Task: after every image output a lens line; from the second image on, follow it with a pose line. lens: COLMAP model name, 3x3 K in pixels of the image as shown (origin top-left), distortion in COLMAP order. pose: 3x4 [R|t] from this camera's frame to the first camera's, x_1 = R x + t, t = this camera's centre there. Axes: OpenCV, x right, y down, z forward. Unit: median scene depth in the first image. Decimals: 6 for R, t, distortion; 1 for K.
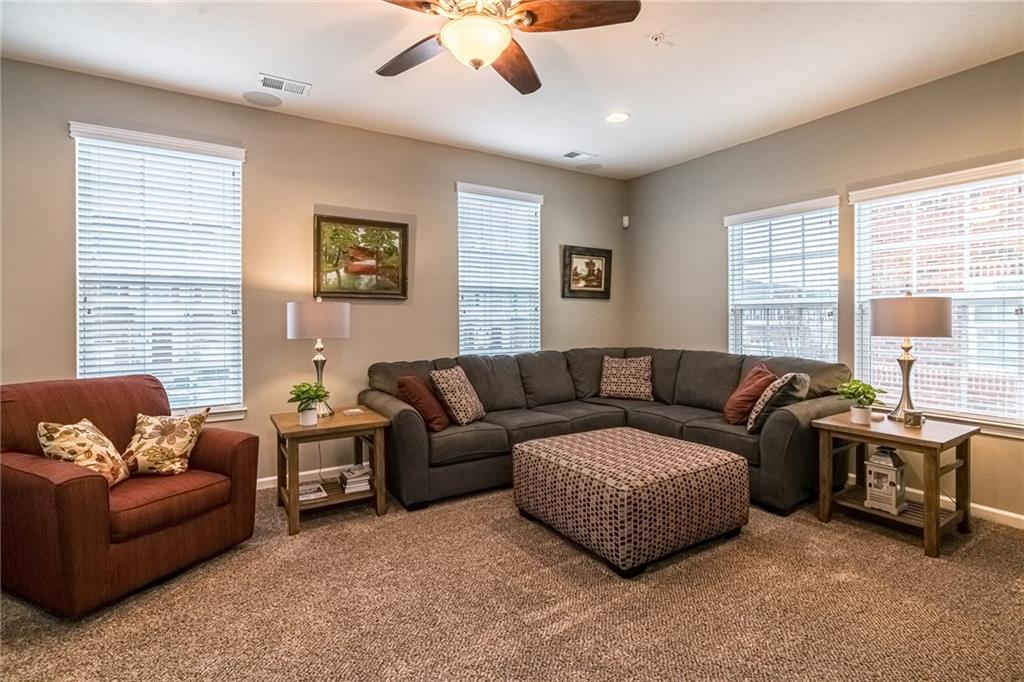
lens RADIAL K [[485.9, 0, 513.1], [0, 485.9, 319.5], [0, 0, 1]] dist [0.001019, 0.000767]
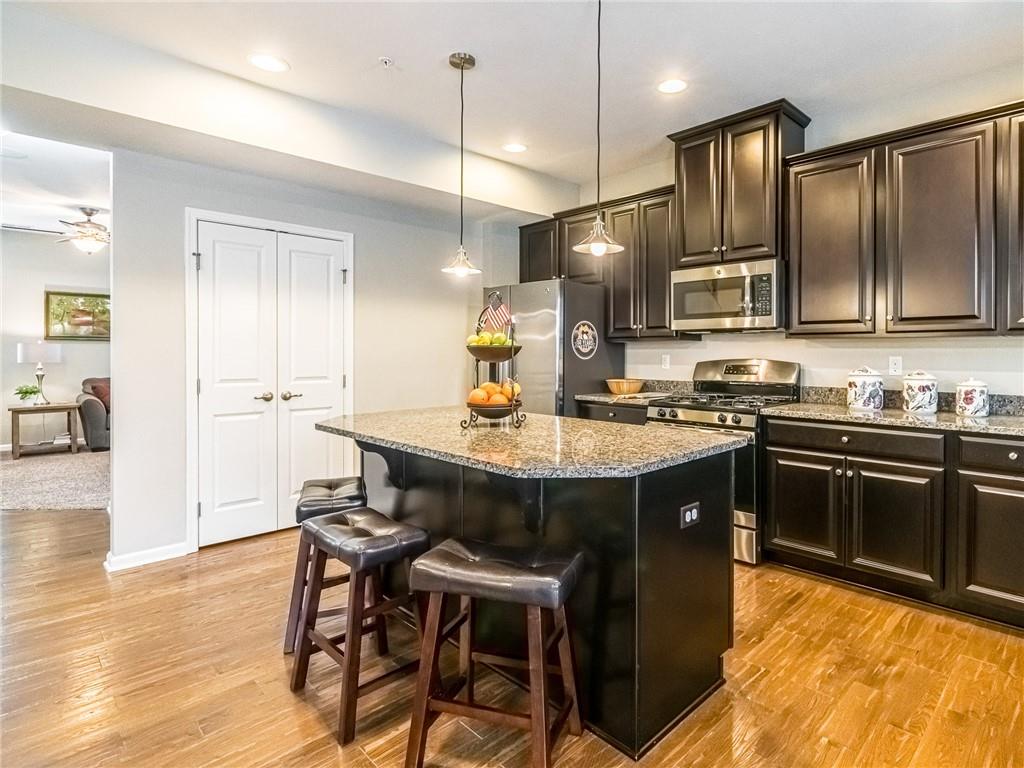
lens RADIAL K [[562.9, 0, 578.6], [0, 562.9, 356.7], [0, 0, 1]] dist [-0.004185, 0.000535]
pose [[0.971661, 0.003884, 0.236348, 0.893159], [-0.003972, 0.999992, -0.000105, 0.007062], [-0.236346, -0.000837, 0.971669, -1.276295]]
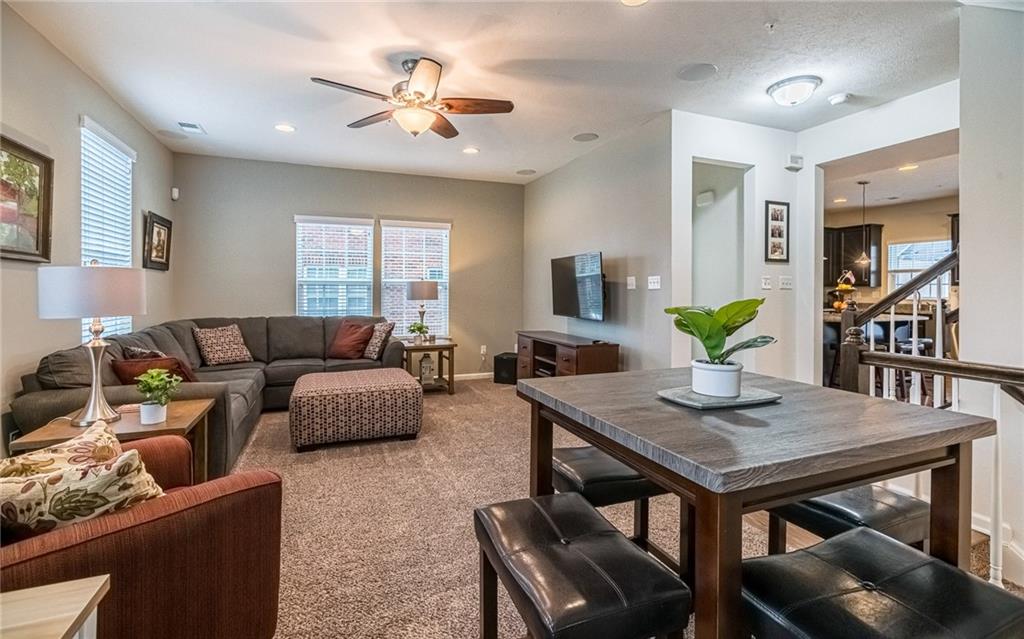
lens RADIAL K [[466.3, 0, 512.5], [0, 466.3, 288.5], [0, 0, 1]] dist [-0.002644, -0.000291]
pose [[0.181987, 0.008903, 0.983261, -0.806102], [0.003011, 0.999949, -0.009611, 0.005441], [-0.983296, 0.004710, 0.181951, 0.208246]]
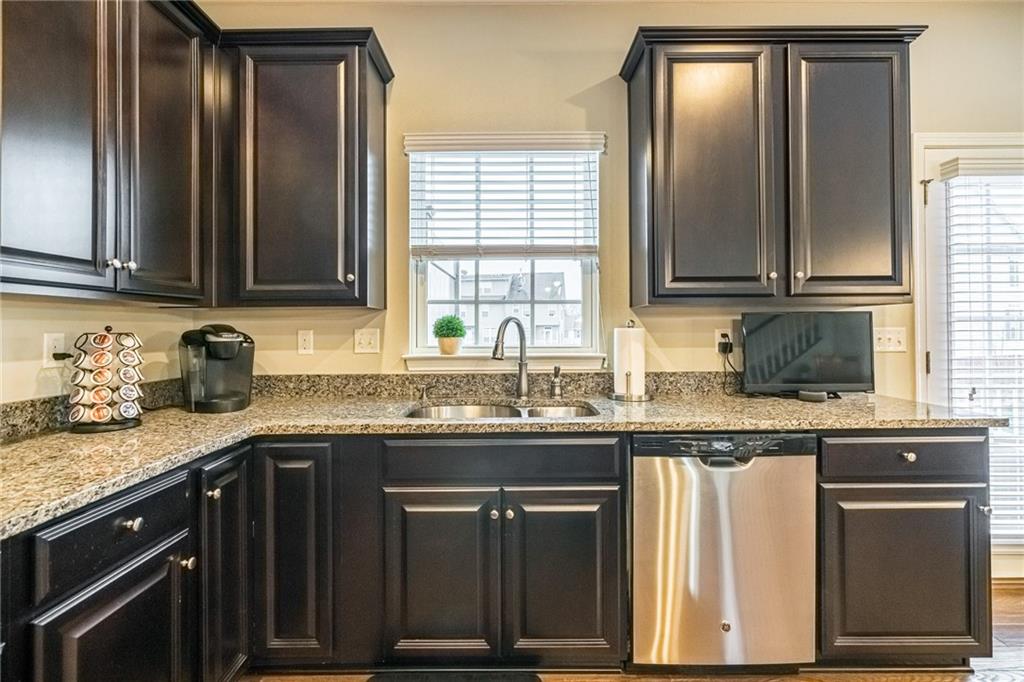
lens RADIAL K [[486.3, 0, 510.8], [0, 486.3, 322.0], [0, 0, 1]] dist [-0.001459, -0.000189]
pose [[-0.839845, 0.014588, 0.542630, 1.172005], [0.014135, 0.999888, -0.005003, 0.002306], [-0.542642, 0.003468, -0.839957, -0.664133]]
